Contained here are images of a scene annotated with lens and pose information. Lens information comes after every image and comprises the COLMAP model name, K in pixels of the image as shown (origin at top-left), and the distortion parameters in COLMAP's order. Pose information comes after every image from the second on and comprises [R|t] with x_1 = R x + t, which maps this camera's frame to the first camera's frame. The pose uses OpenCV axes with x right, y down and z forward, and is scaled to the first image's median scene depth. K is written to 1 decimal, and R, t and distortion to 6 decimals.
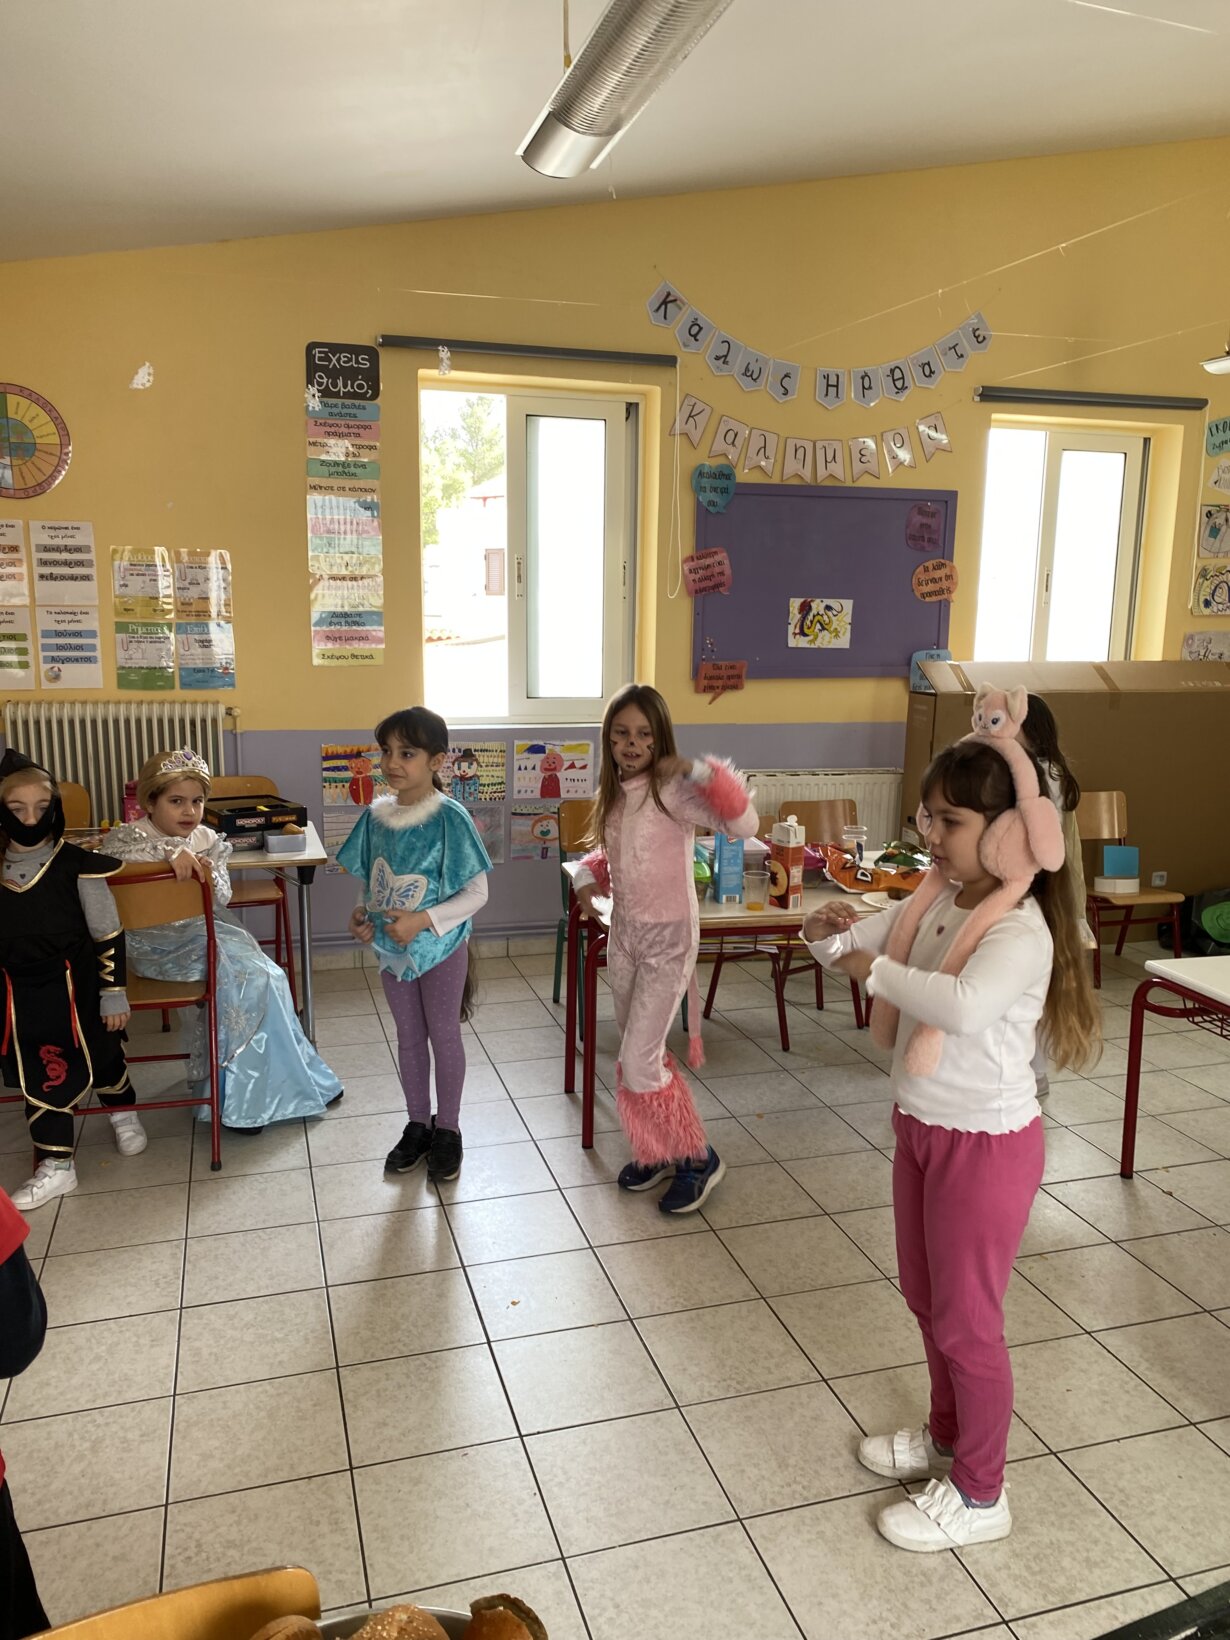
lens RADIAL K [[1238.8, 0, 619.5], [0, 1238.8, 844.4], [0, 0, 1]] dist [0.015593, -0.019353]
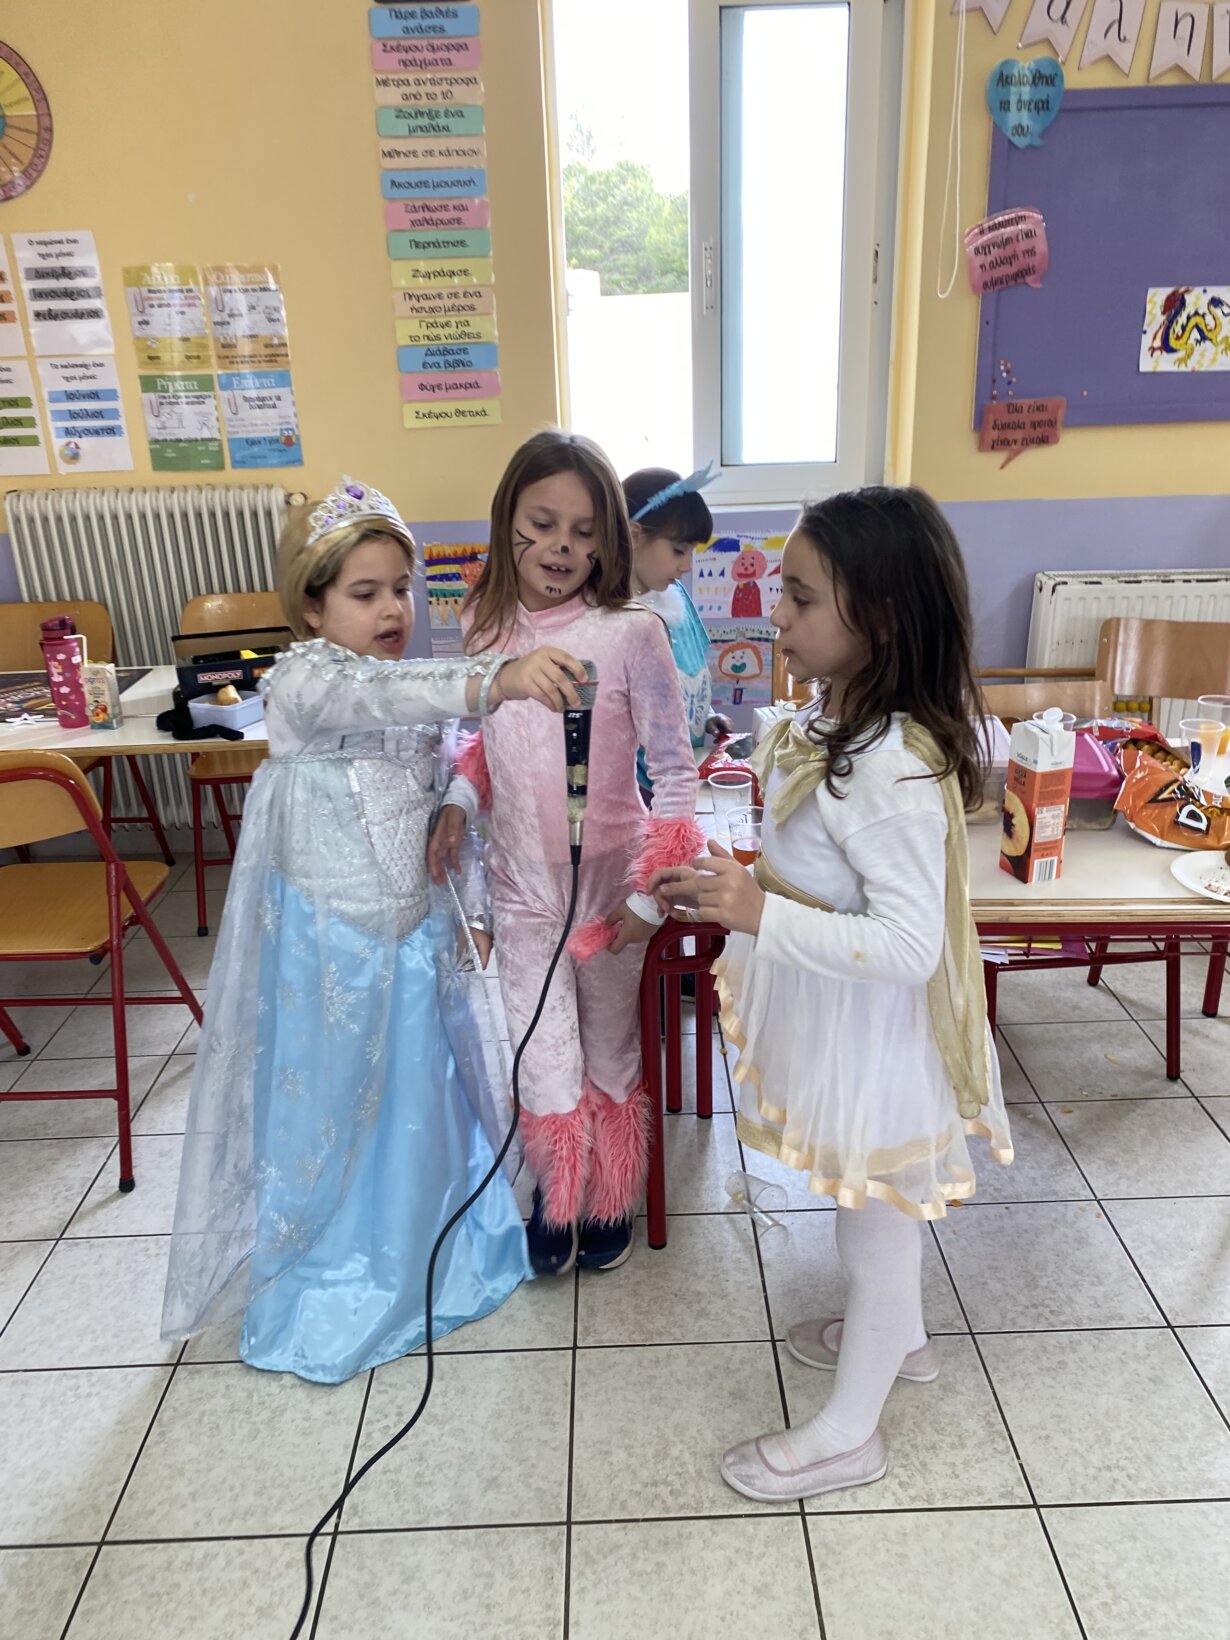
lens RADIAL K [[1238.8, 0, 610.1], [0, 1238.8, 844.4], [0, 0, 1]] dist [0.015593, -0.019353]
pose [[0.957249, 0.058738, -0.283240, 0.083709], [-0.008000, 0.984168, 0.177059, -0.038150], [0.289156, -0.167224, 0.942563, 0.334986]]
